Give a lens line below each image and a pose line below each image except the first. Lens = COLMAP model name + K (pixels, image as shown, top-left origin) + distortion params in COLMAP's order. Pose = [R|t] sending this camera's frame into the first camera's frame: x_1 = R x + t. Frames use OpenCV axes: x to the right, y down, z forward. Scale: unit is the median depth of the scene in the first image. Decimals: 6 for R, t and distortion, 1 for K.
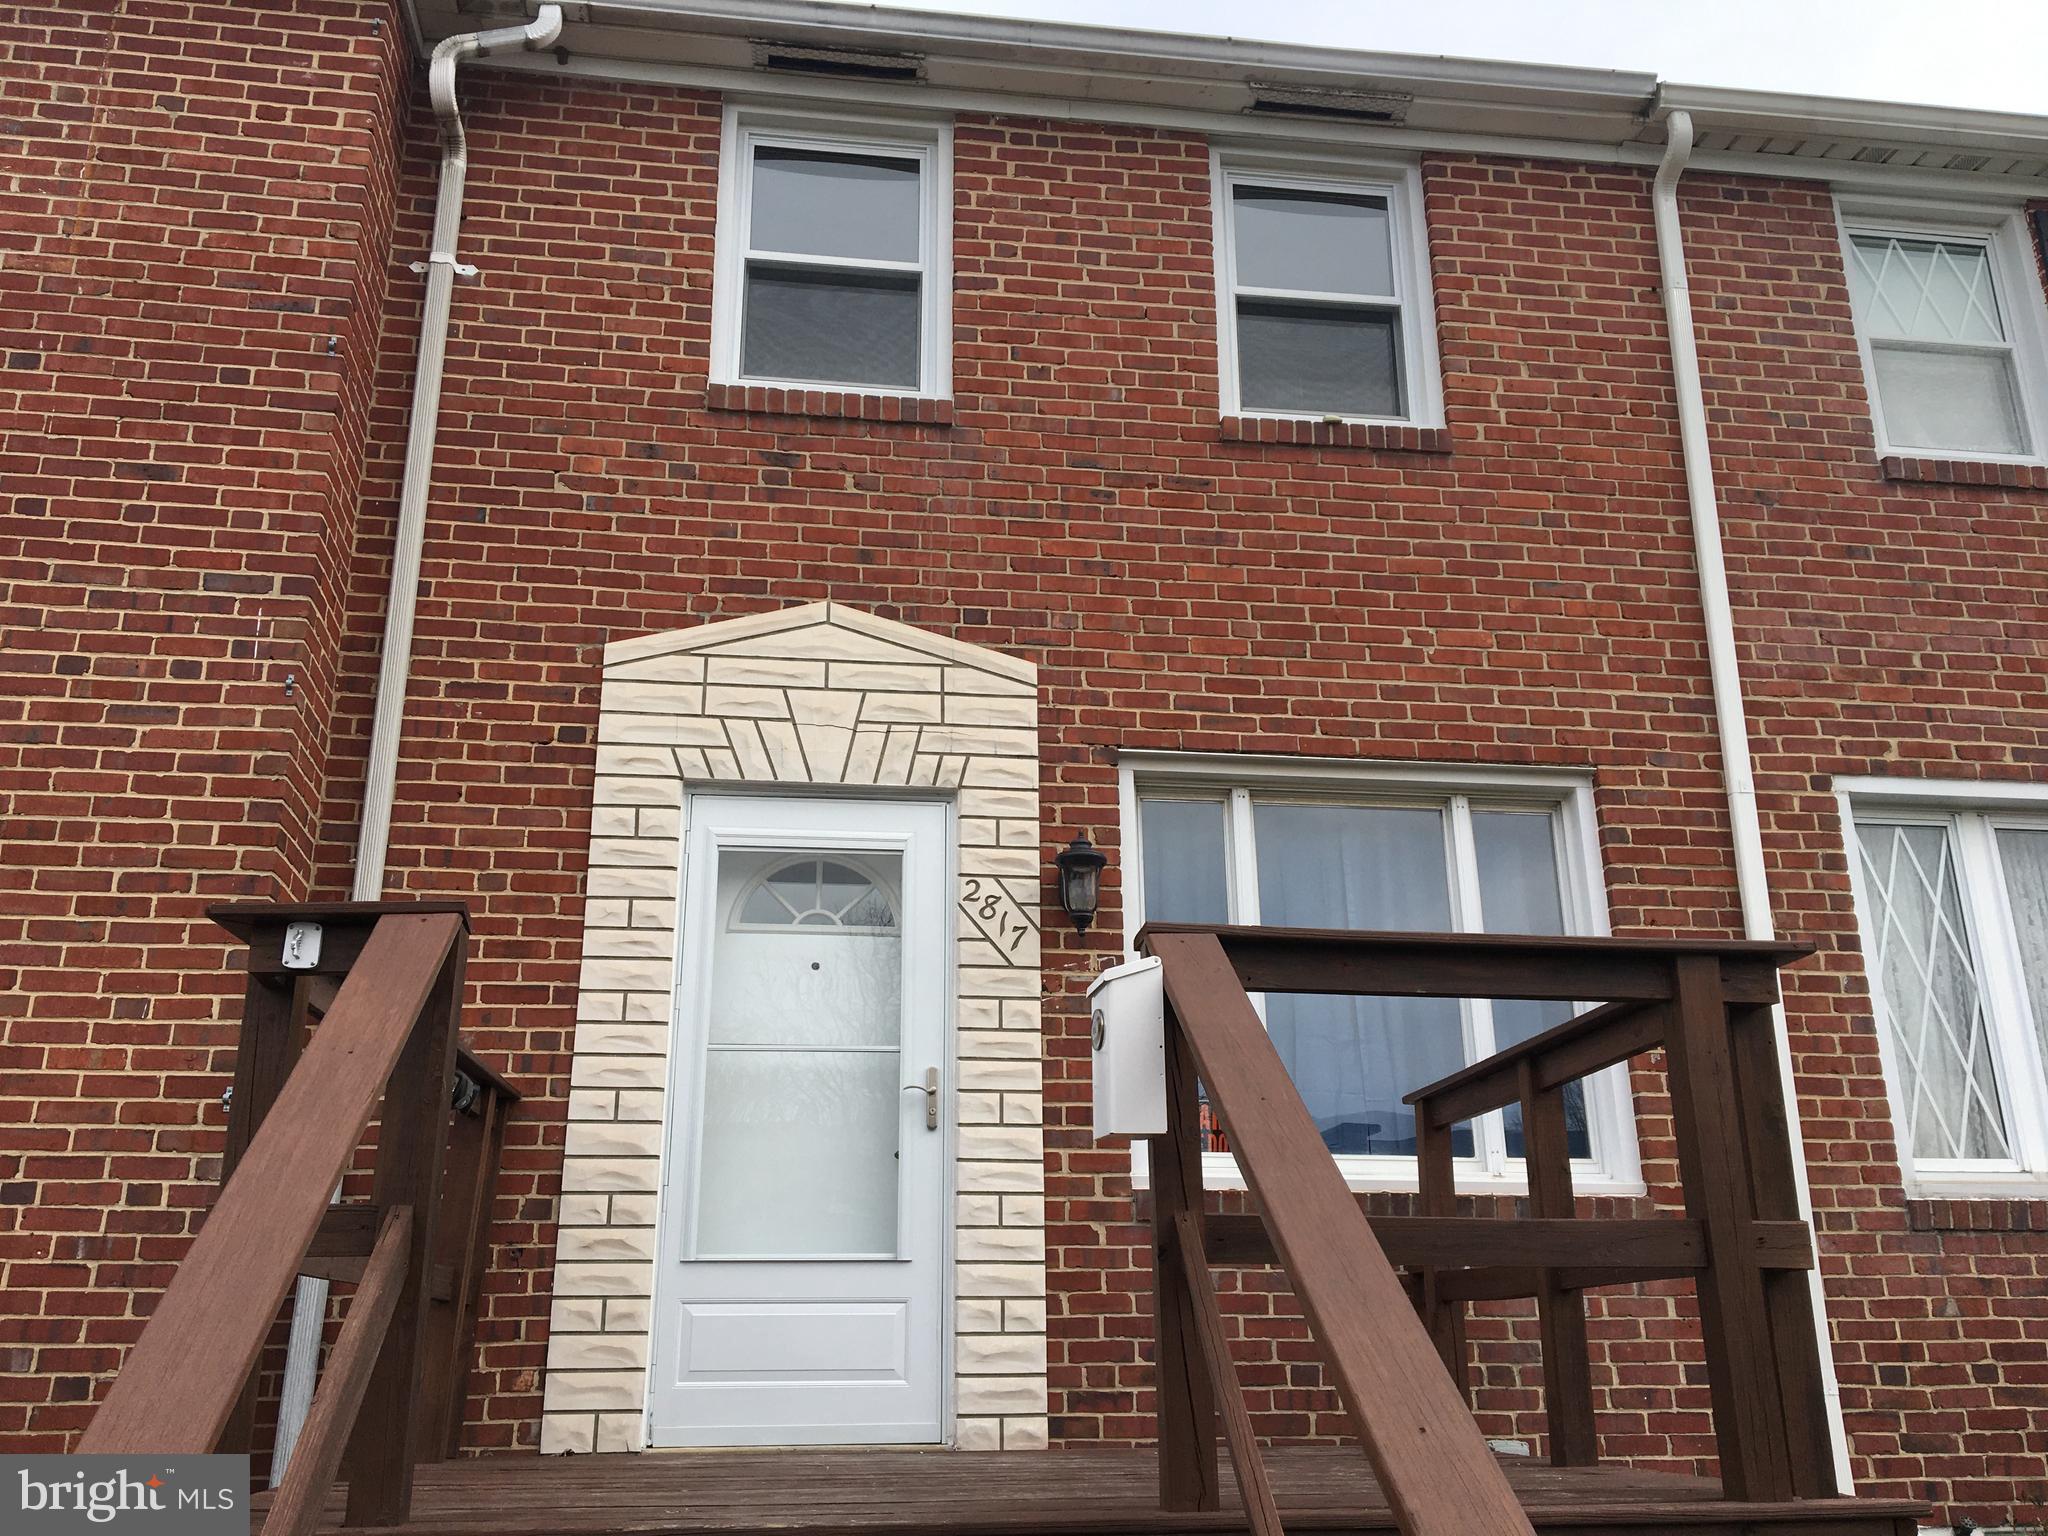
lens RADIAL K [[1720.9, 0, 1007.6], [0, 1720.9, 763.7], [0, 0, 1]] dist [0.088613, -0.119596]
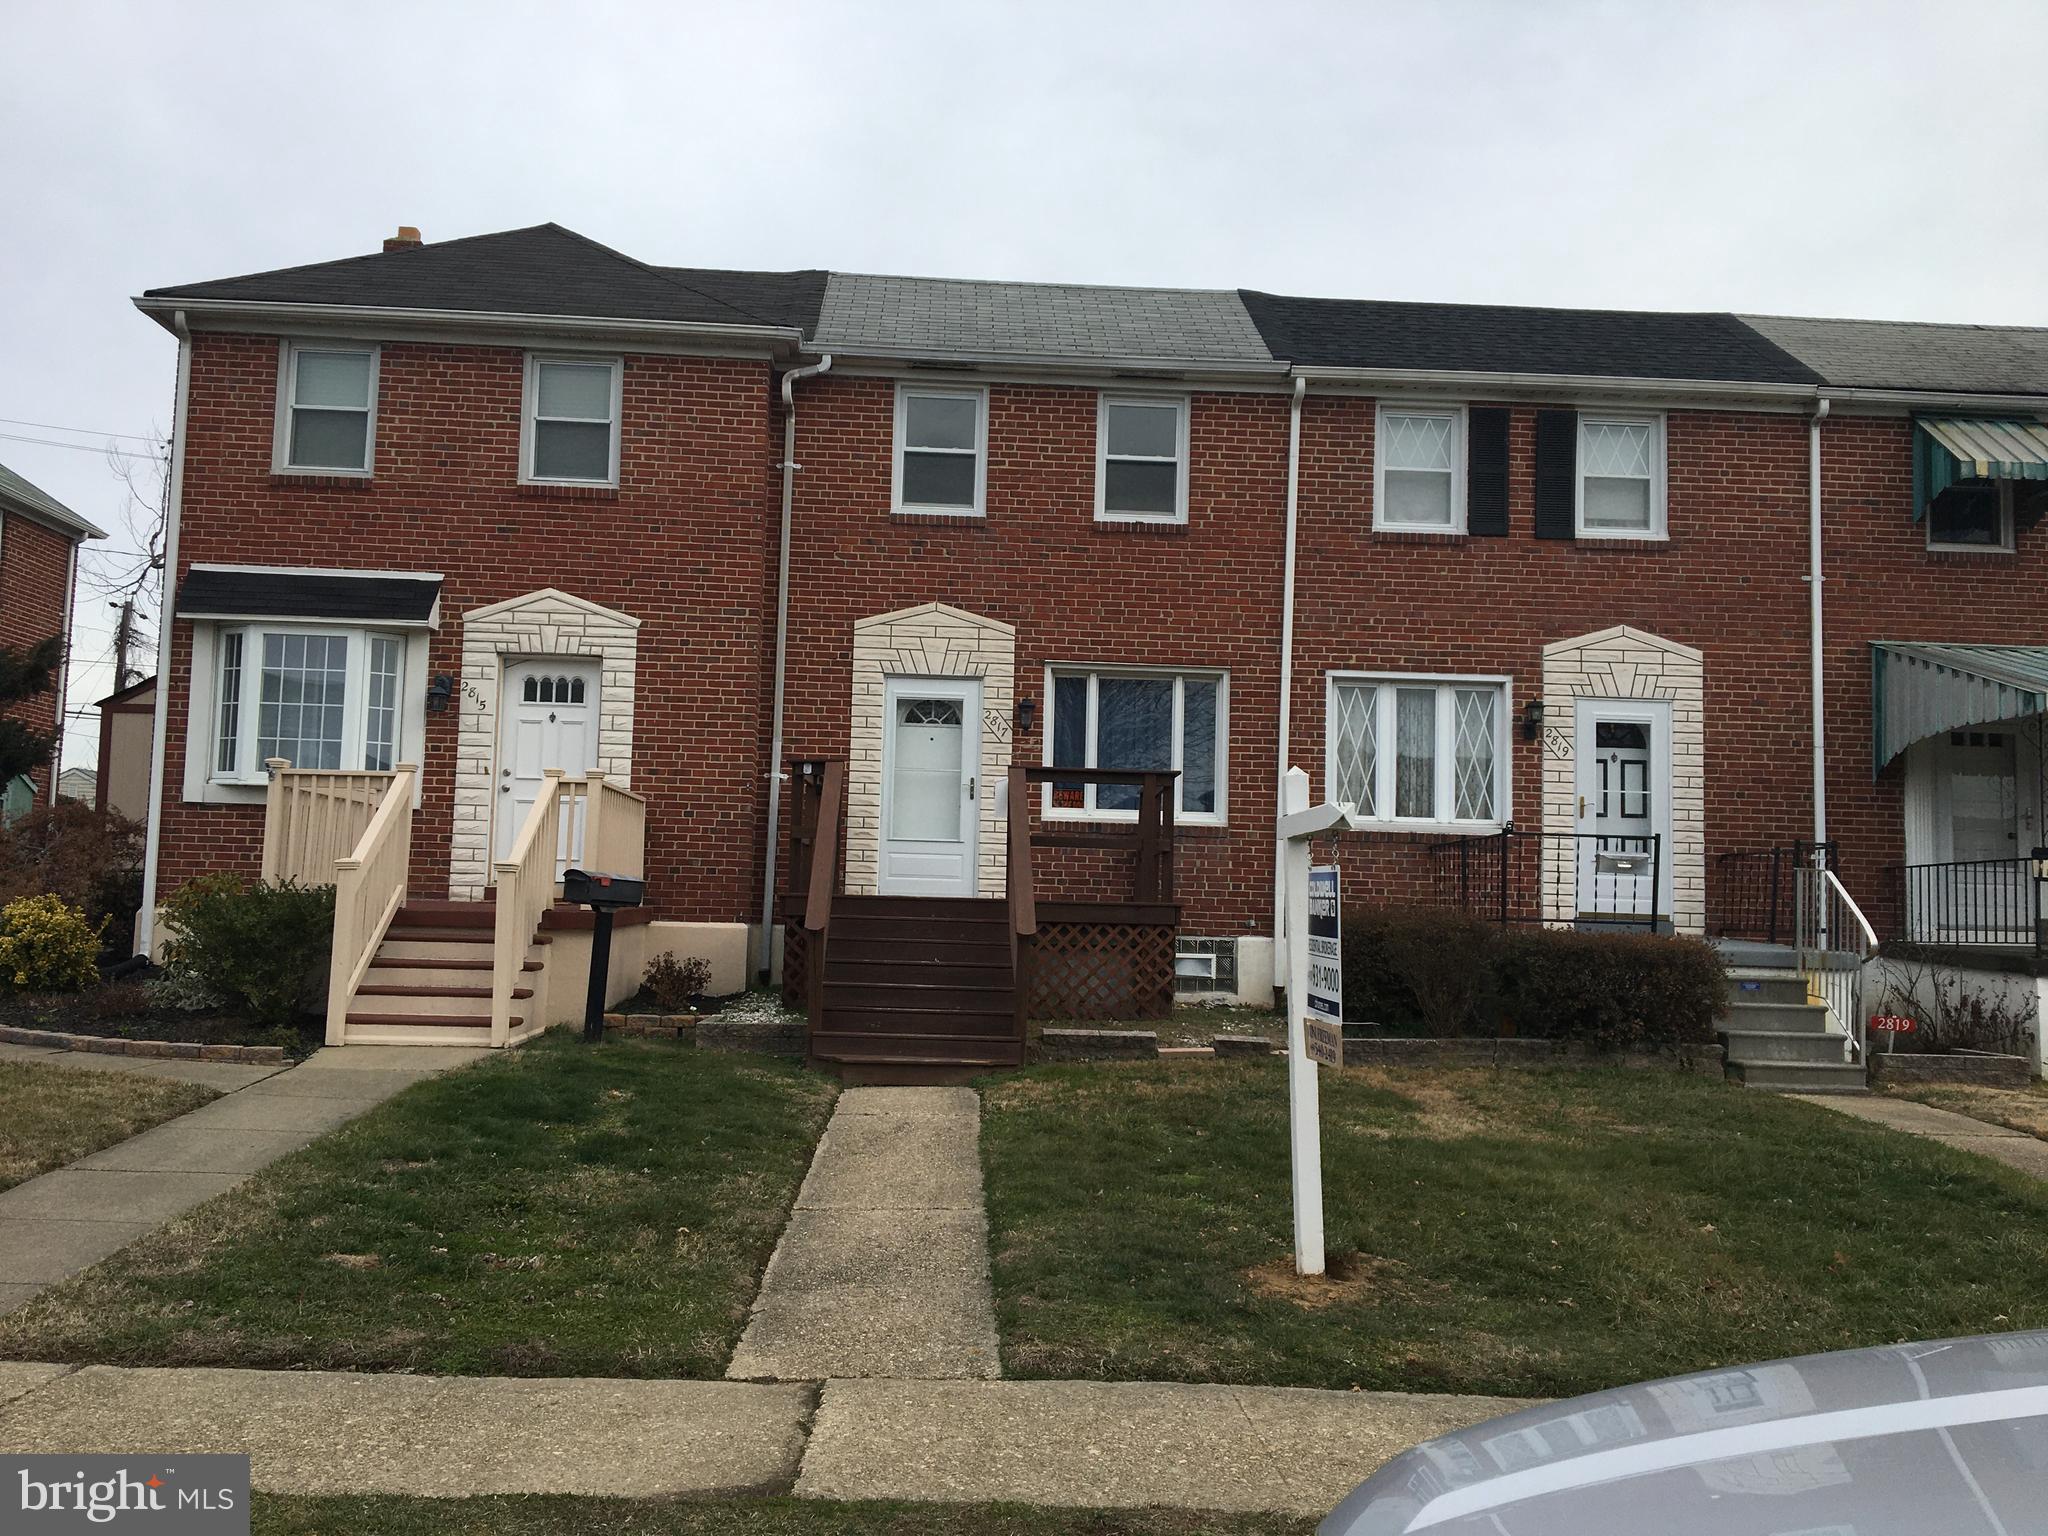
lens RADIAL K [[1720.9, 0, 1031.3], [0, 1720.9, 760.5], [0, 0, 1]] dist [0.088613, -0.119596]
pose [[0.997067, 0.026357, -0.071858, 0.230556], [-0.008547, 0.971308, 0.237672, -0.473655], [0.076061, -0.236360, 0.968684, -1.560431]]
